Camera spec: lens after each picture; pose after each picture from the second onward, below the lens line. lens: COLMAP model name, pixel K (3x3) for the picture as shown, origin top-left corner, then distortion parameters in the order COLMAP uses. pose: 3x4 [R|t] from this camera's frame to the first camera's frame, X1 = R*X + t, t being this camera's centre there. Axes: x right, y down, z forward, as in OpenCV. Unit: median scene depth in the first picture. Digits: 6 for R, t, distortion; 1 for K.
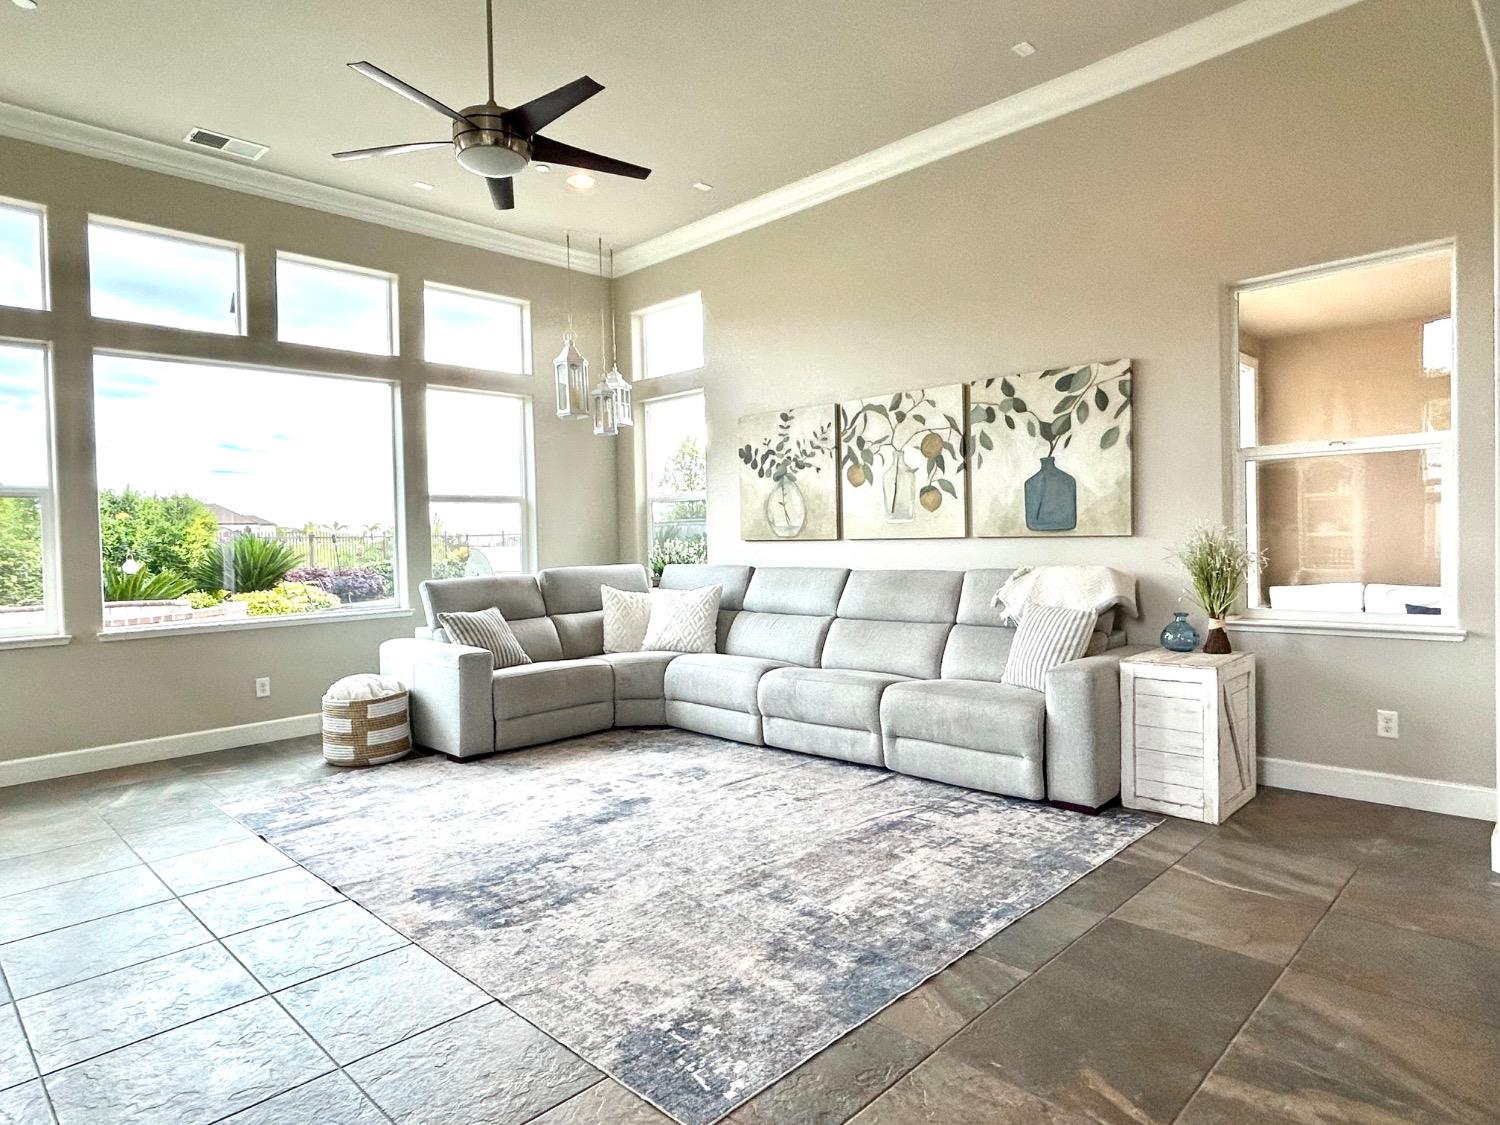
lens RADIAL K [[886.8, 0, 746.4], [0, 886.8, 554.9], [0, 0, 1]] dist [0.000029, 0.003255]
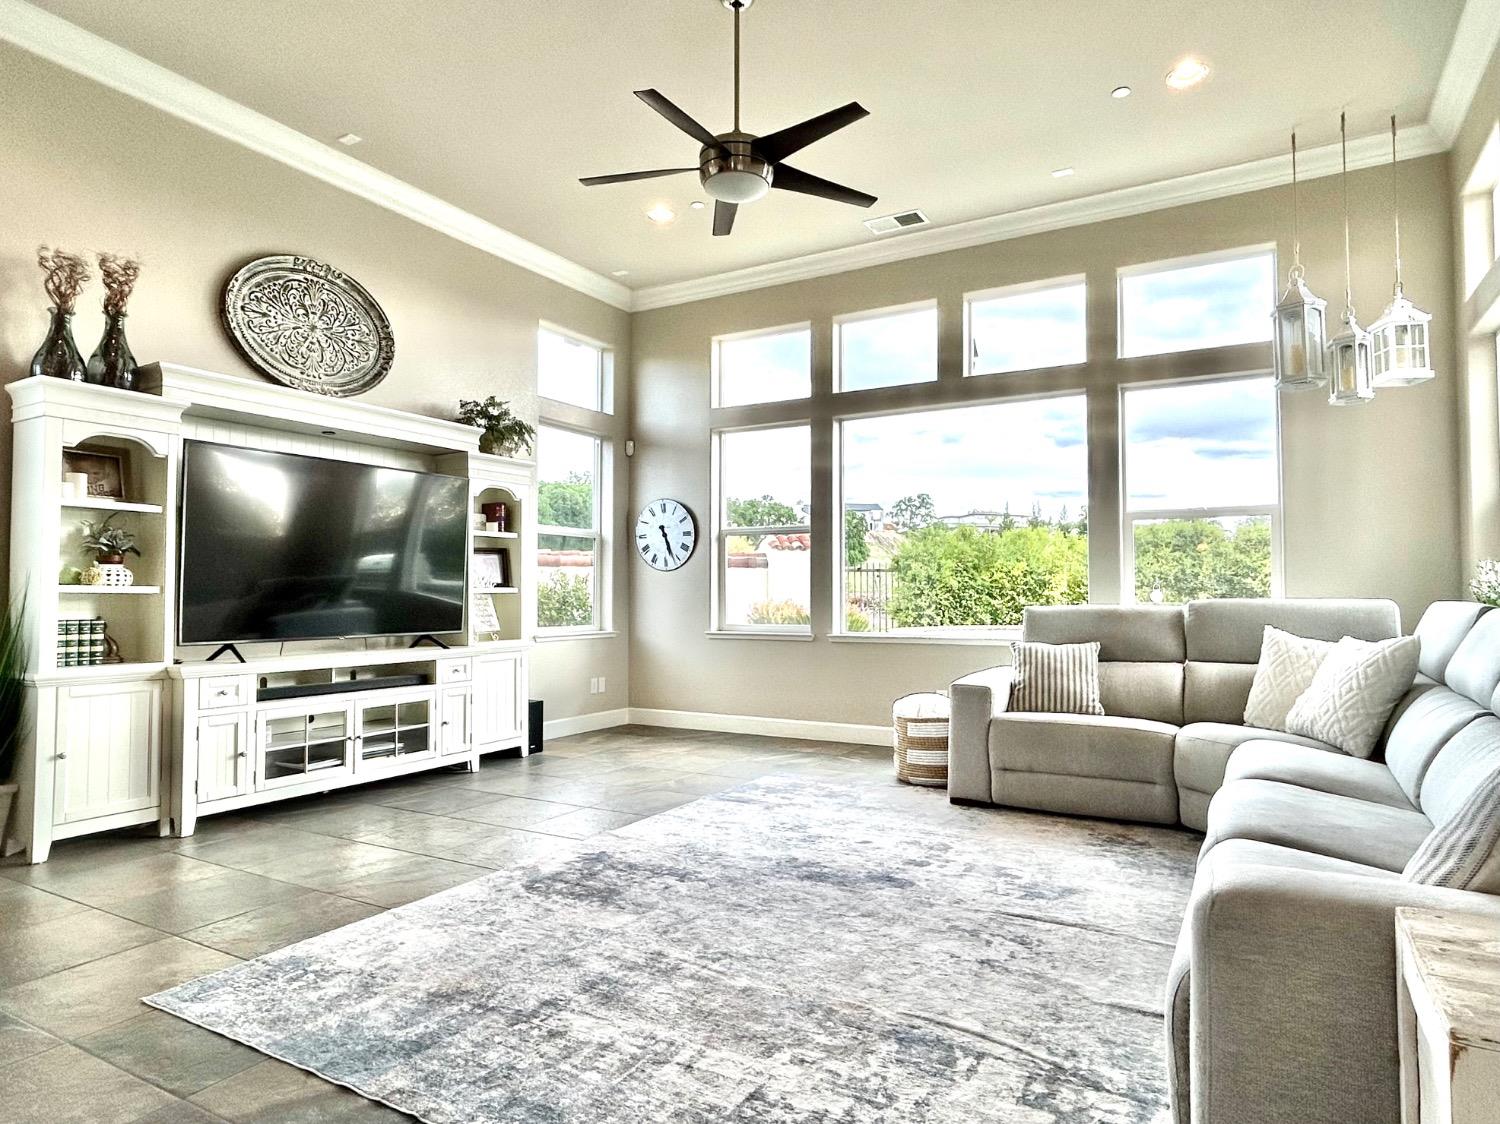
lens RADIAL K [[903.7, 0, 746.0], [0, 903.7, 563.5], [0, 0, 1]] dist [-0.003275, -0.000213]
pose [[0.249619, -0.008087, -0.968310, 0.653747], [-0.025040, 0.999577, -0.014803, 0.008417], [0.968020, 0.027942, 0.249311, 0.687035]]
